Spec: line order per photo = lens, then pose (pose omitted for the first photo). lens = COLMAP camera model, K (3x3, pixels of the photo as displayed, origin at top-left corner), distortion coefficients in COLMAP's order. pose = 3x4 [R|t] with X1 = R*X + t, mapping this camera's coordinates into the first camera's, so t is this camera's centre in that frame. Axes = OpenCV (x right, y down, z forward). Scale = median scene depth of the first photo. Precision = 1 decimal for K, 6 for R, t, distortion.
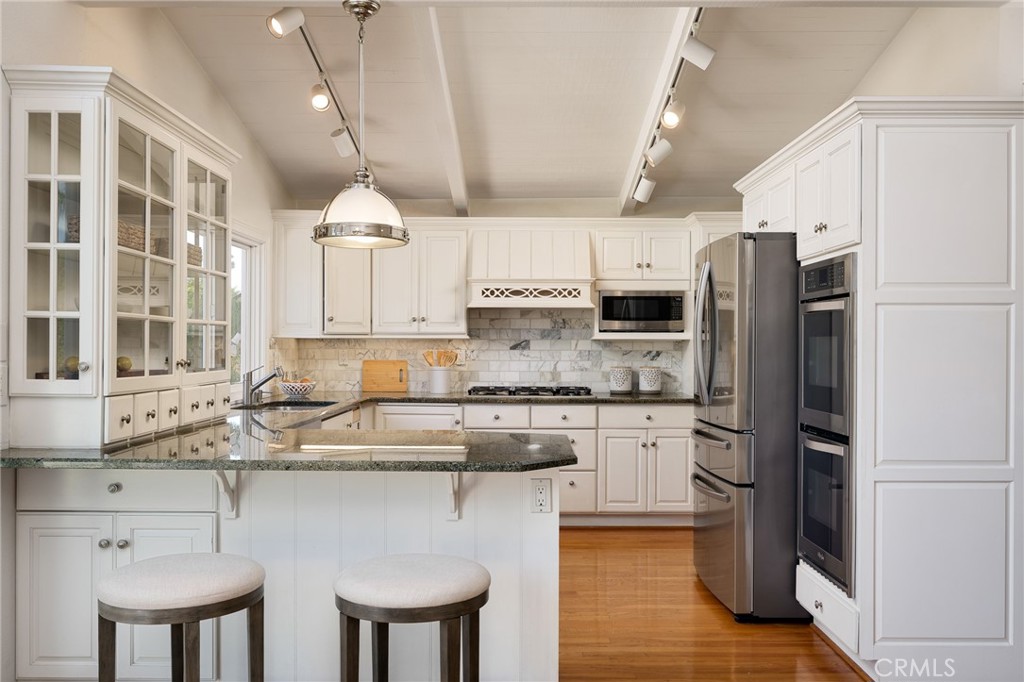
lens RADIAL K [[872.6, 0, 509.4], [0, 872.6, 343.9], [0, 0, 1]] dist [0.014500, 0.001628]
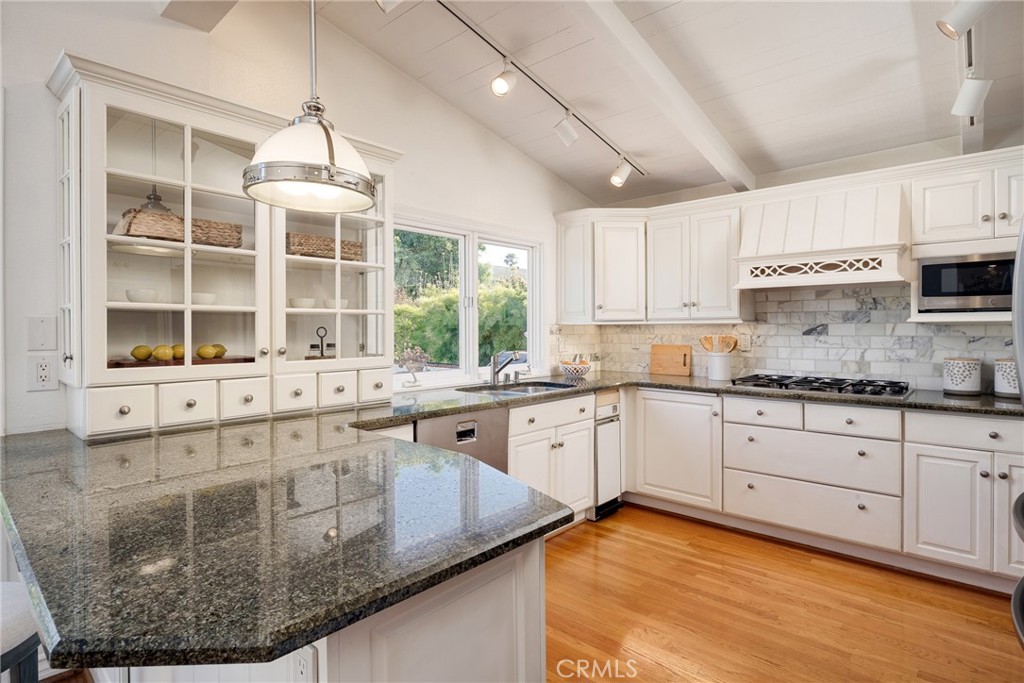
lens RADIAL K [[521.8, 0, 520.4], [0, 521.8, 332.6], [0, 0, 1]] dist [-0.004039, -0.000069]
pose [[0.755612, -0.000876, -0.655019, 0.138448], [0.008033, 0.999936, 0.007929, -0.002574], [0.654970, -0.011253, 0.755571, 0.426812]]
